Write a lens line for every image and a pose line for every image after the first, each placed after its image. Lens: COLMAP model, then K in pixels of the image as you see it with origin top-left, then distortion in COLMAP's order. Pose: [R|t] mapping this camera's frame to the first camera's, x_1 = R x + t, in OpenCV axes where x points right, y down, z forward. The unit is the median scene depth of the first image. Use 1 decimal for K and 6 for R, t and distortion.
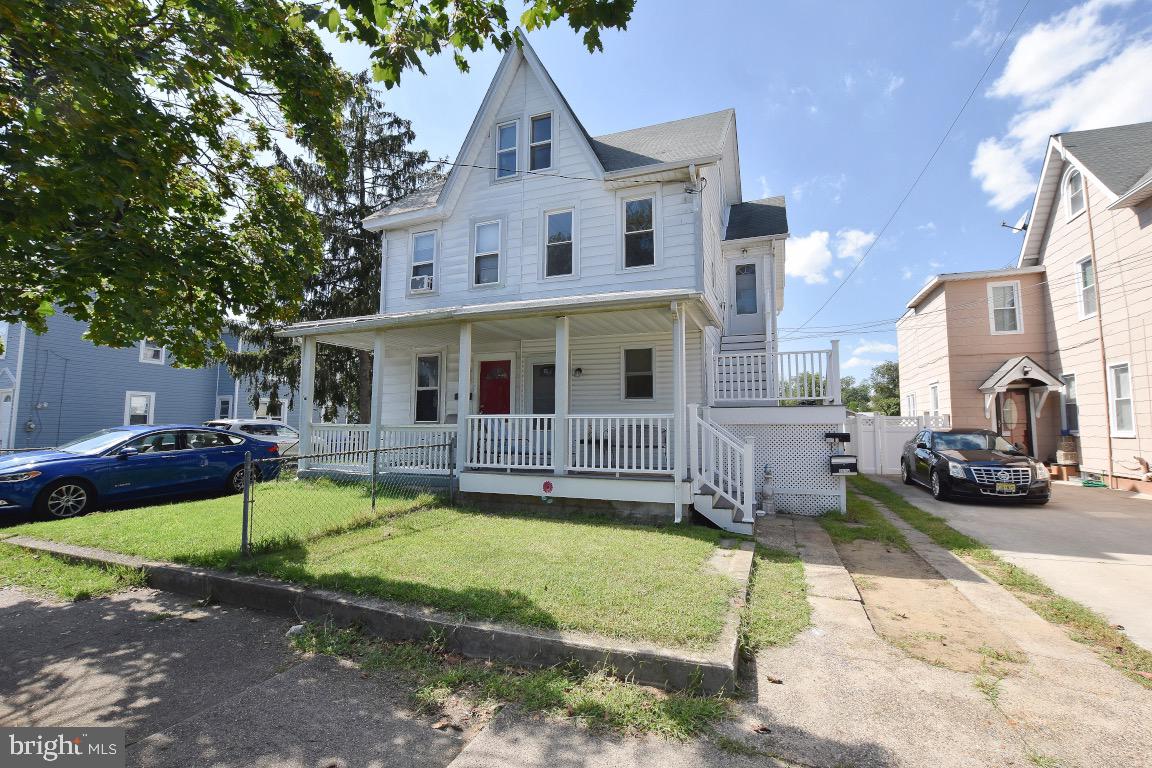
lens RADIAL K [[514.1, 0, 586.0], [0, 514.1, 384.6], [0, 0, 1]] dist [-0.033775, 0.005293]
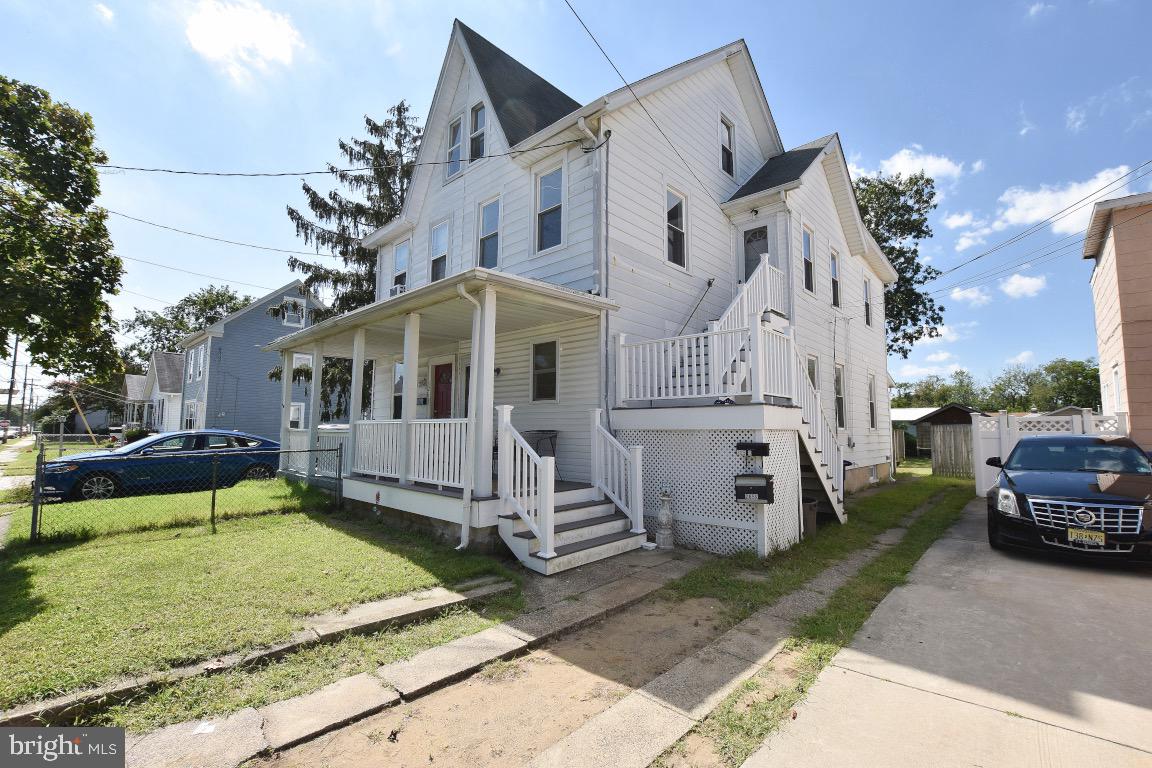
lens RADIAL K [[514.1, 0, 586.0], [0, 514.1, 384.6], [0, 0, 1]] dist [-0.033775, 0.005293]
pose [[0.924622, -0.032981, -0.379457, 0.493623], [0.031376, 0.999453, -0.010416, 0.012296], [0.379593, -0.002275, 0.925151, 0.222410]]
